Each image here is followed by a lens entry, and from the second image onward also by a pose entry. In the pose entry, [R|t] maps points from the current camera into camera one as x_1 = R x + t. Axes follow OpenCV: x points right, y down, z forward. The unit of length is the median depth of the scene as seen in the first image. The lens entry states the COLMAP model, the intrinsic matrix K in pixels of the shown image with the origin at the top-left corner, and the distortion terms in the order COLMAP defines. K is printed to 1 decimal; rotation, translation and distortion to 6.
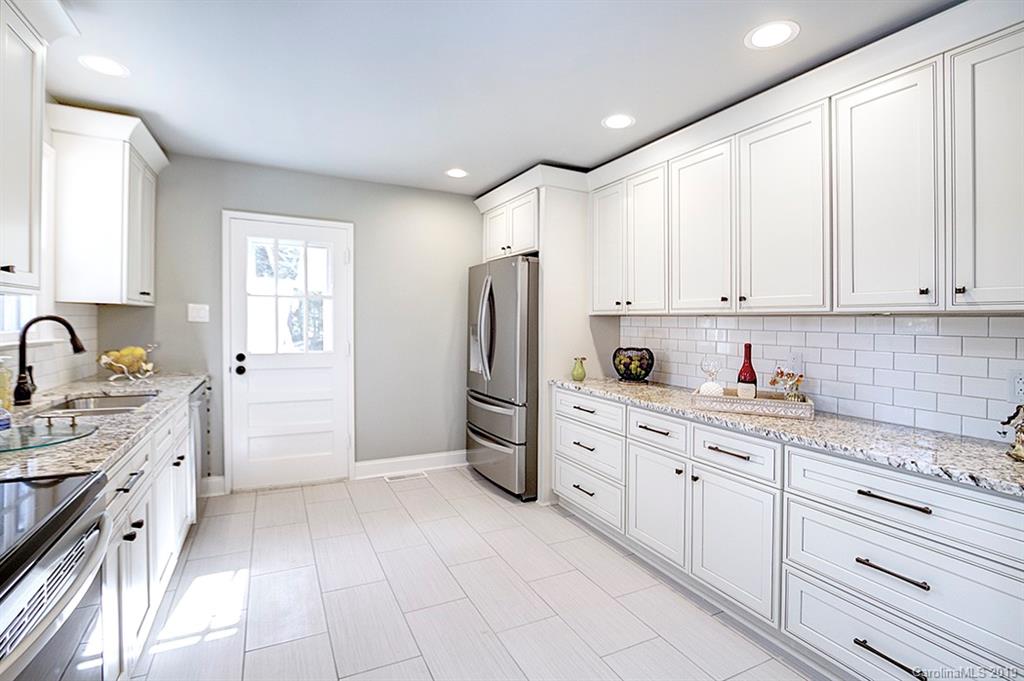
lens RADIAL K [[473.2, 0, 505.7], [0, 473.2, 322.0], [0, 0, 1]] dist [-0.021619, 0.003093]
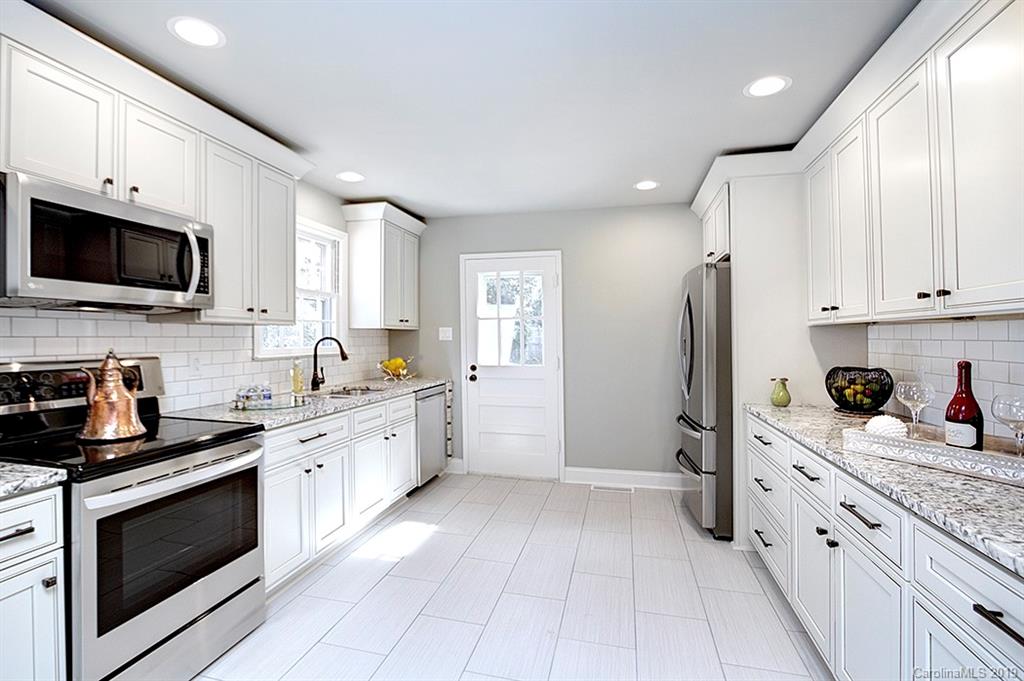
lens RADIAL K [[473.2, 0, 512.2], [0, 473.2, 335.8], [0, 0, 1]] dist [-0.021619, 0.003093]
pose [[0.767460, -0.019899, -0.640788, 0.335992], [0.012812, 0.999795, -0.015704, 0.009654], [0.640969, 0.003842, 0.767558, 0.083131]]
